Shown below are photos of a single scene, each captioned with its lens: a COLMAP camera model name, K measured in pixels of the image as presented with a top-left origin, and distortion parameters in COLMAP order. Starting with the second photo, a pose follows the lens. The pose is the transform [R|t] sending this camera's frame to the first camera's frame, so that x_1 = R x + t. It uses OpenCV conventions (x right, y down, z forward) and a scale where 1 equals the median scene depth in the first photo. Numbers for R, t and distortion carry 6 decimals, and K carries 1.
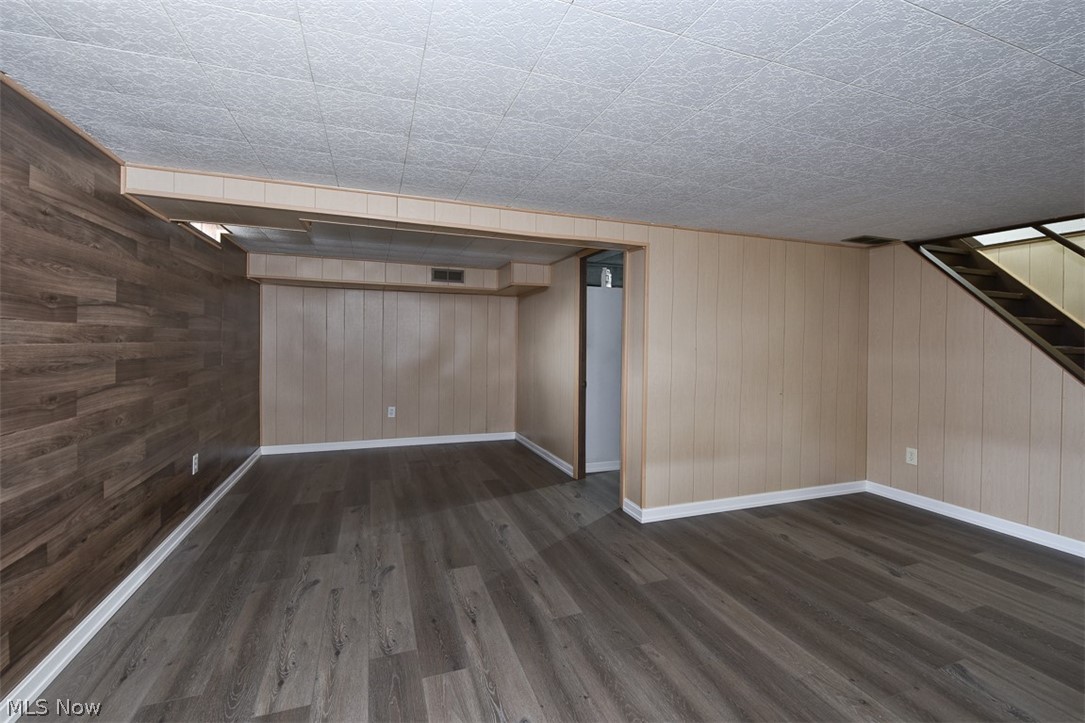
lens RADIAL K [[482.4, 0, 547.1], [0, 482.4, 346.3], [0, 0, 1]] dist [-0.001705, -0.000795]
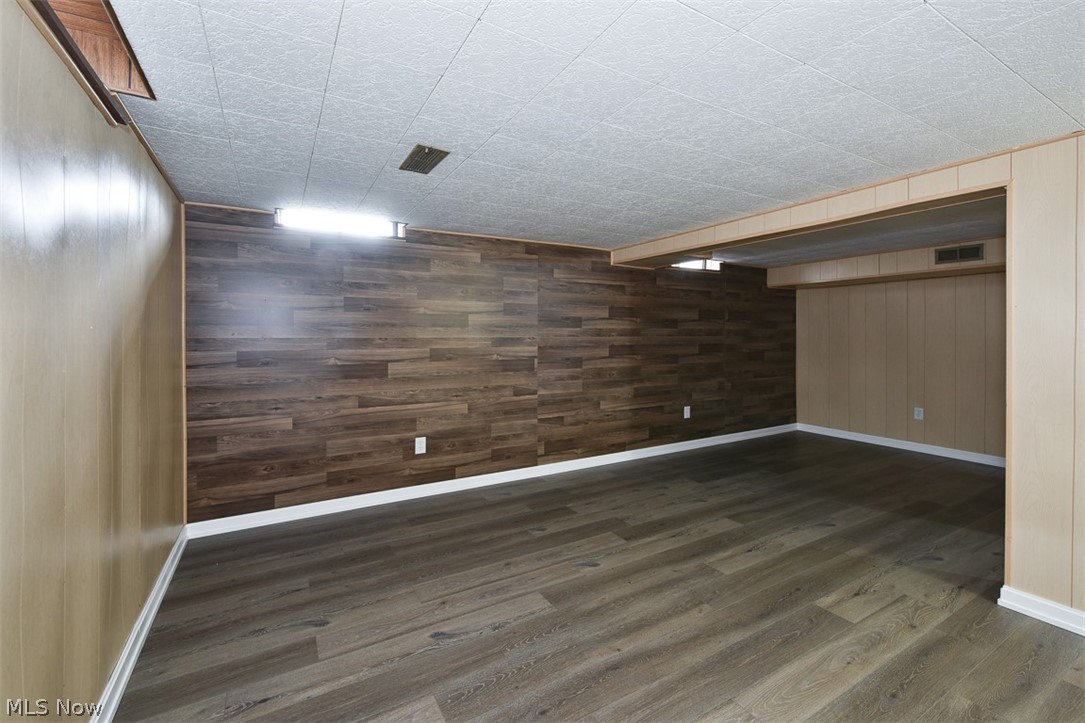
lens RADIAL K [[482.4, 0, 547.1], [0, 482.4, 346.3], [0, 0, 1]] dist [-0.001705, -0.000795]
pose [[0.144448, 0.010855, -0.989453, 1.084350], [-0.007444, 0.999923, 0.009883, 0.014315], [0.989484, 0.005938, 0.144518, 0.412259]]
